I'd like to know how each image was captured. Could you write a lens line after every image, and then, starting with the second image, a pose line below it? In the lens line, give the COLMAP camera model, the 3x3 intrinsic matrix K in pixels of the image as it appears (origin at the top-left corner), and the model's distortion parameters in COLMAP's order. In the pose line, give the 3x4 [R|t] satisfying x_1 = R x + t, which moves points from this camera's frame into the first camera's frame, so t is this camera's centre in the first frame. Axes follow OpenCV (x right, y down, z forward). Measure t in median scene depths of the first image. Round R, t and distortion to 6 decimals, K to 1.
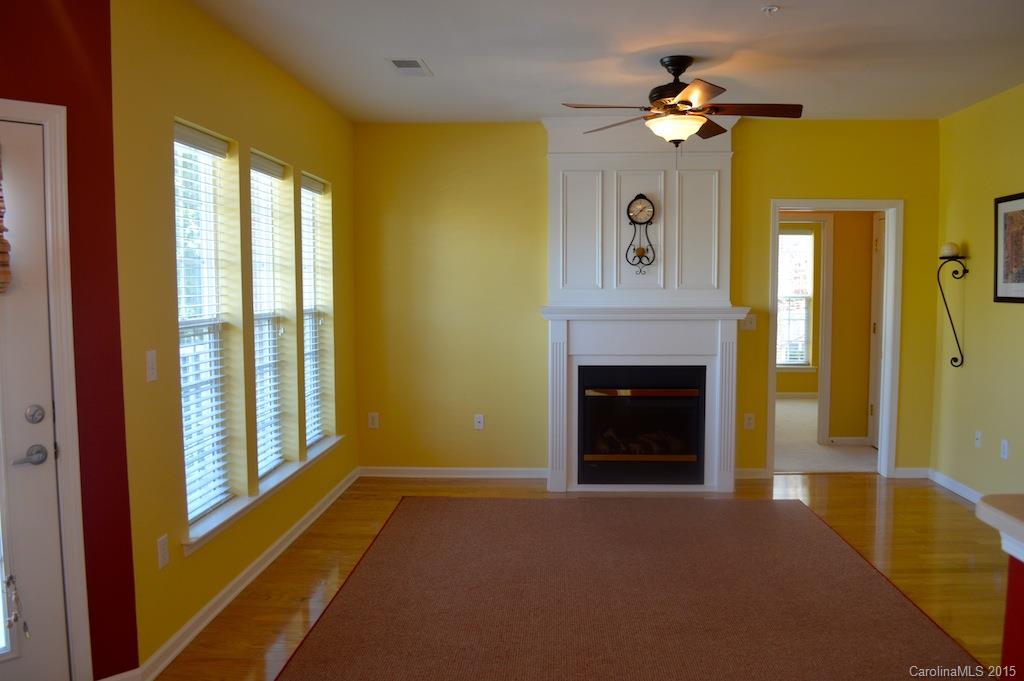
lens RADIAL K [[819.4, 0, 512.0], [0, 819.4, 340.5], [0, 0, 1]] dist [-0.074589, 0.000551]
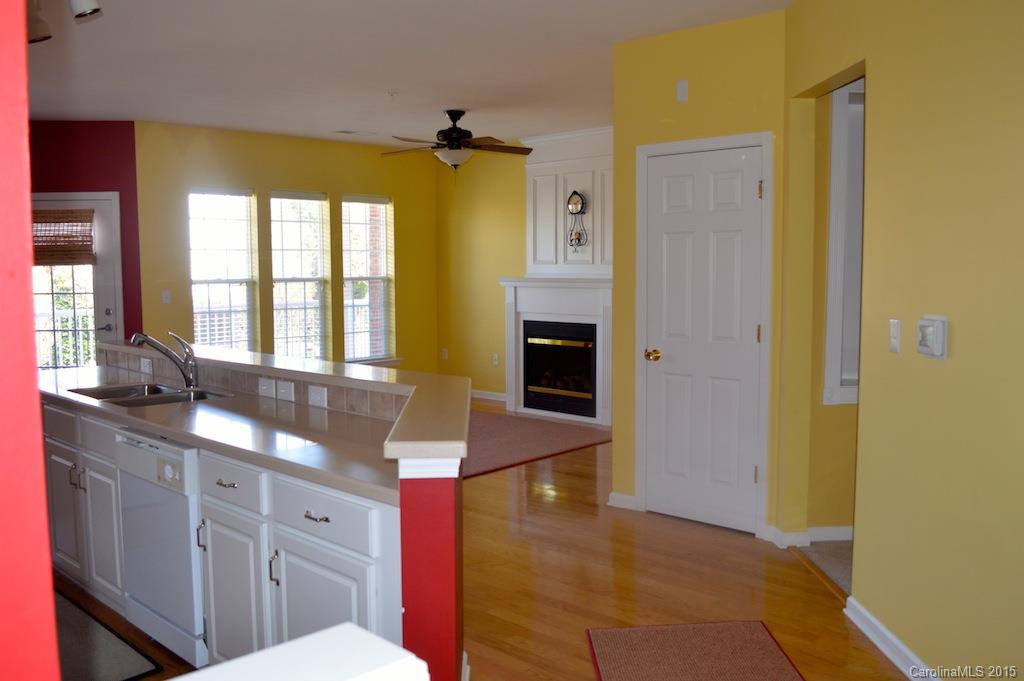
lens RADIAL K [[846.8, 0, 512.0], [0, 846.8, 340.5], [0, 0, 1]] dist [-0.076841, -0.000409]
pose [[0.759174, 0.058072, -0.648292, 0.989003], [-0.043782, 0.998312, 0.038156, 0.011492], [0.649413, -0.000583, 0.760435, -0.091177]]
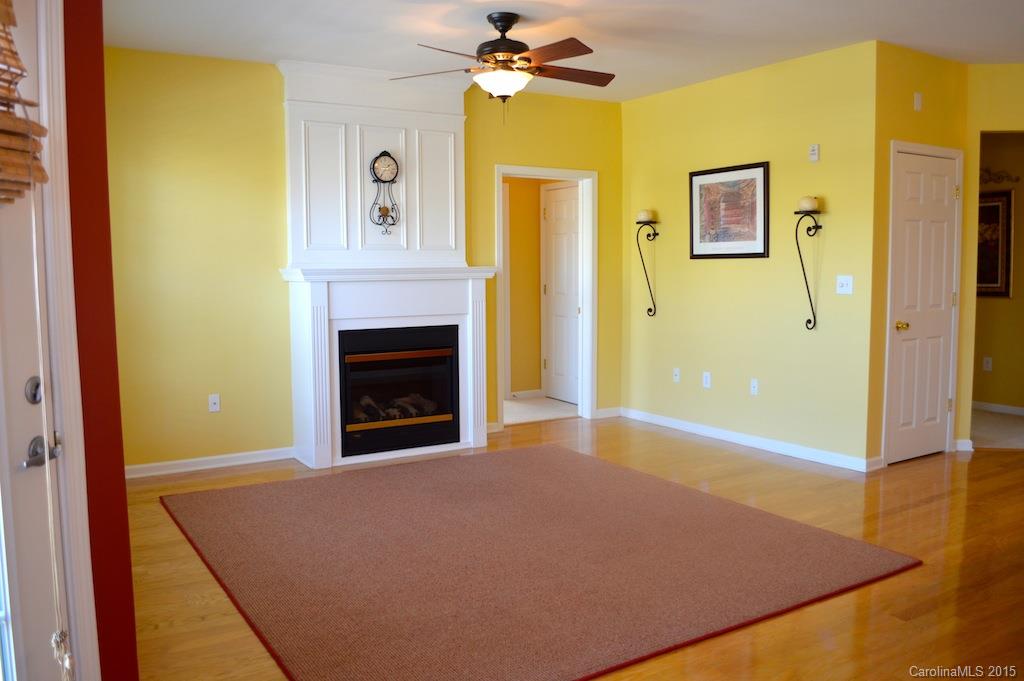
lens RADIAL K [[846.8, 0, 512.0], [0, 846.8, 340.5], [0, 0, 1]] dist [-0.076841, -0.000409]
pose [[0.820867, -0.052888, 0.568665, -0.304679], [0.043483, 0.998600, 0.030106, 0.021566], [-0.569462, 0.000015, 0.822018, 0.096011]]
